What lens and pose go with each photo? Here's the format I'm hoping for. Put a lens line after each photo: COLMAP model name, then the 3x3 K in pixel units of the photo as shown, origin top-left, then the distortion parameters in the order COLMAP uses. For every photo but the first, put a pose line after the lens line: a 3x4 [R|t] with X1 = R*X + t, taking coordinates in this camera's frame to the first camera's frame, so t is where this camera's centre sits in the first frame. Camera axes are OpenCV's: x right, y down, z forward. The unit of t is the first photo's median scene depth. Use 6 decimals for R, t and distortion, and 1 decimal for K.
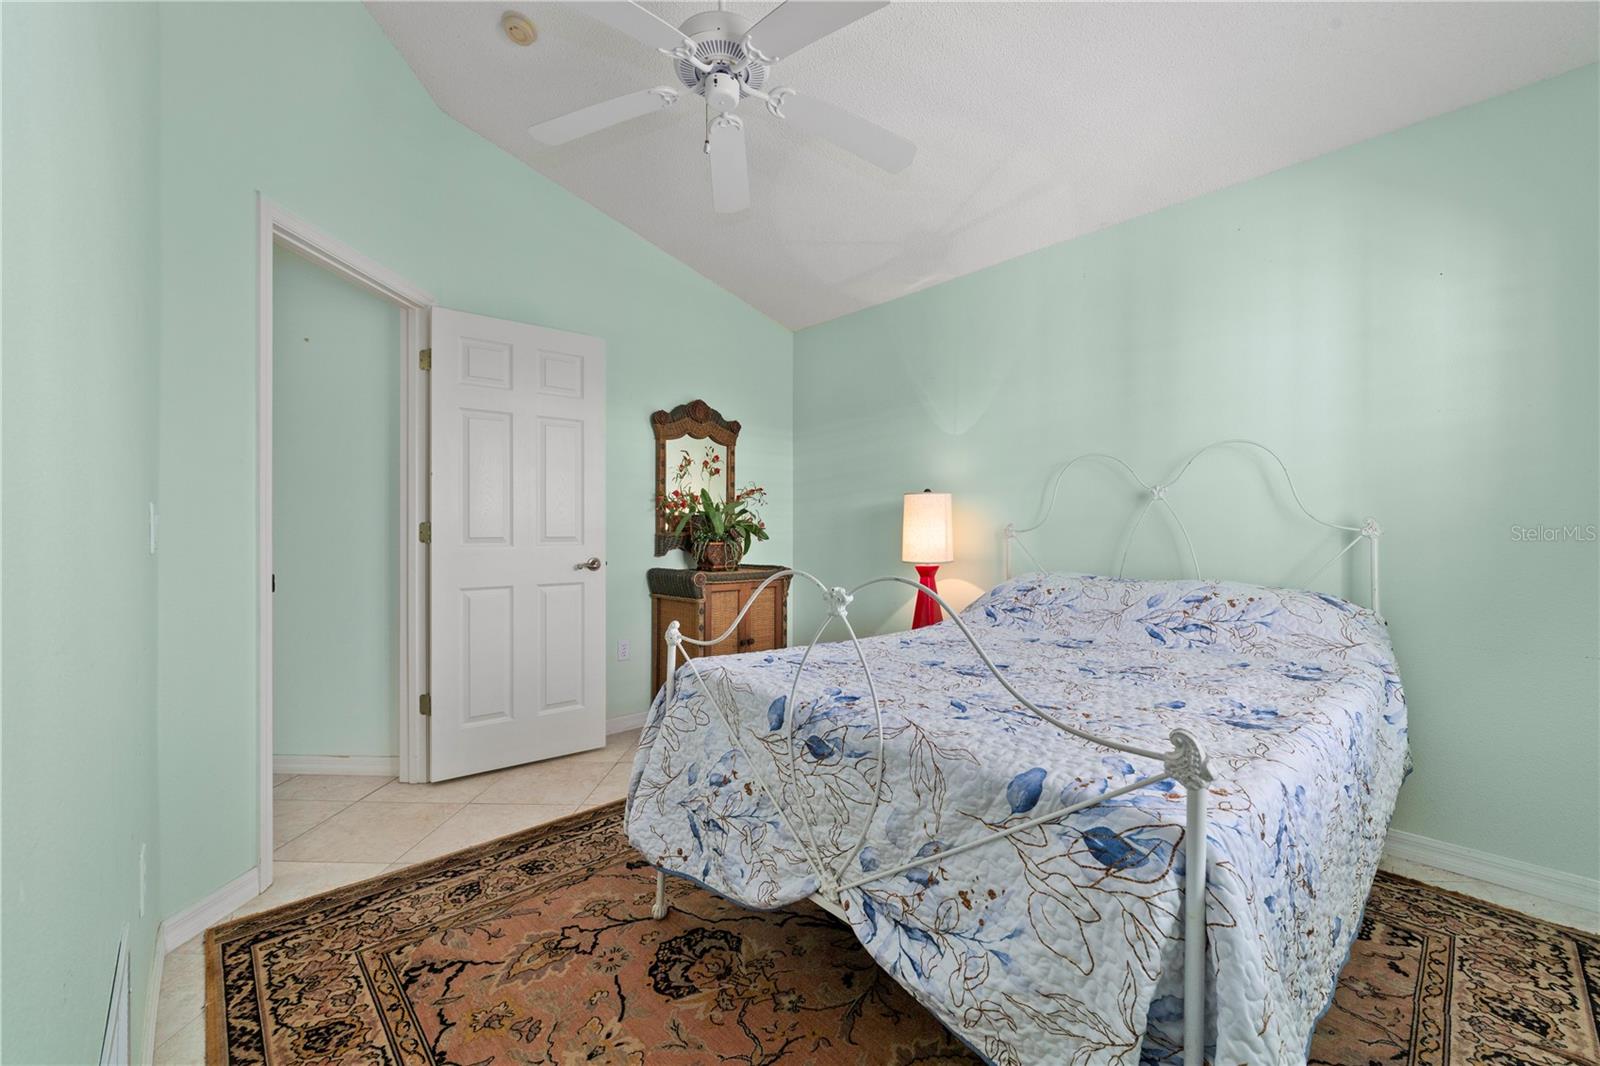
lens RADIAL K [[632.7, 0, 800.0], [0, 632.7, 533.0], [0, 0, 1]] dist [0.000083, 0.000116]
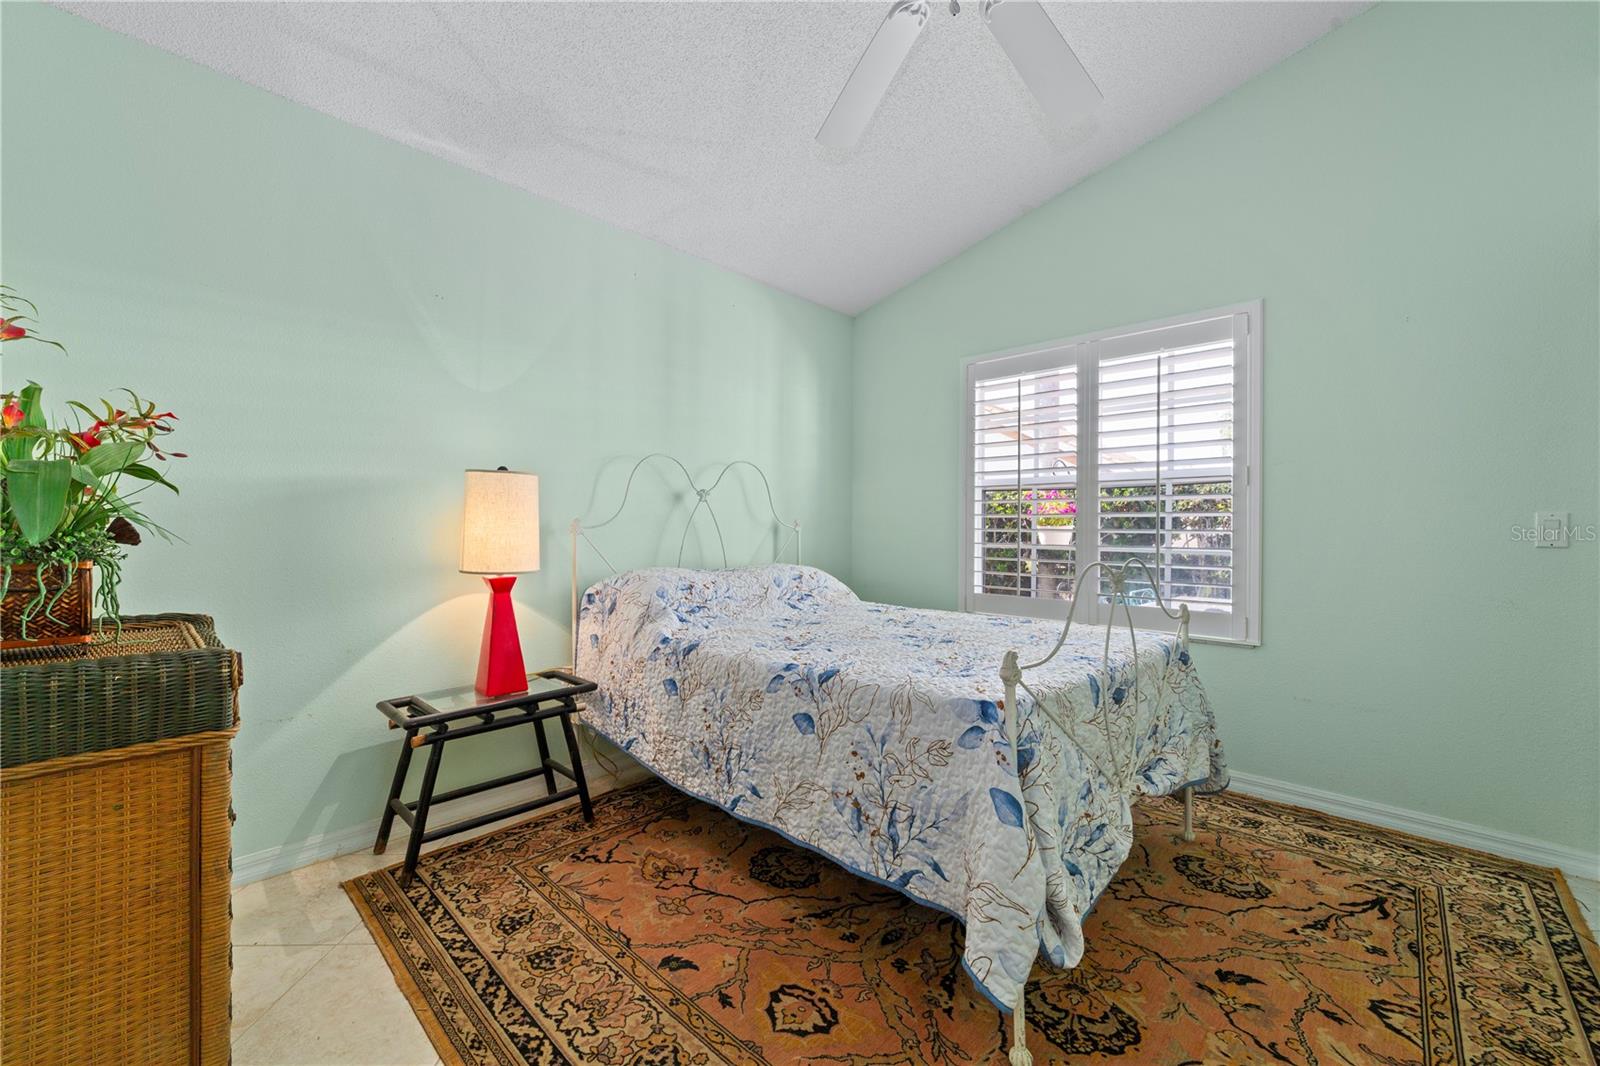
lens RADIAL K [[632.7, 0, 800.0], [0, 632.7, 533.0], [0, 0, 1]] dist [0.000083, 0.000116]
pose [[-0.052591, -0.008106, 0.998583, -1.004741], [0.001805, 0.999965, 0.008212, -0.004048], [-0.998615, 0.002235, -0.052574, 1.404430]]
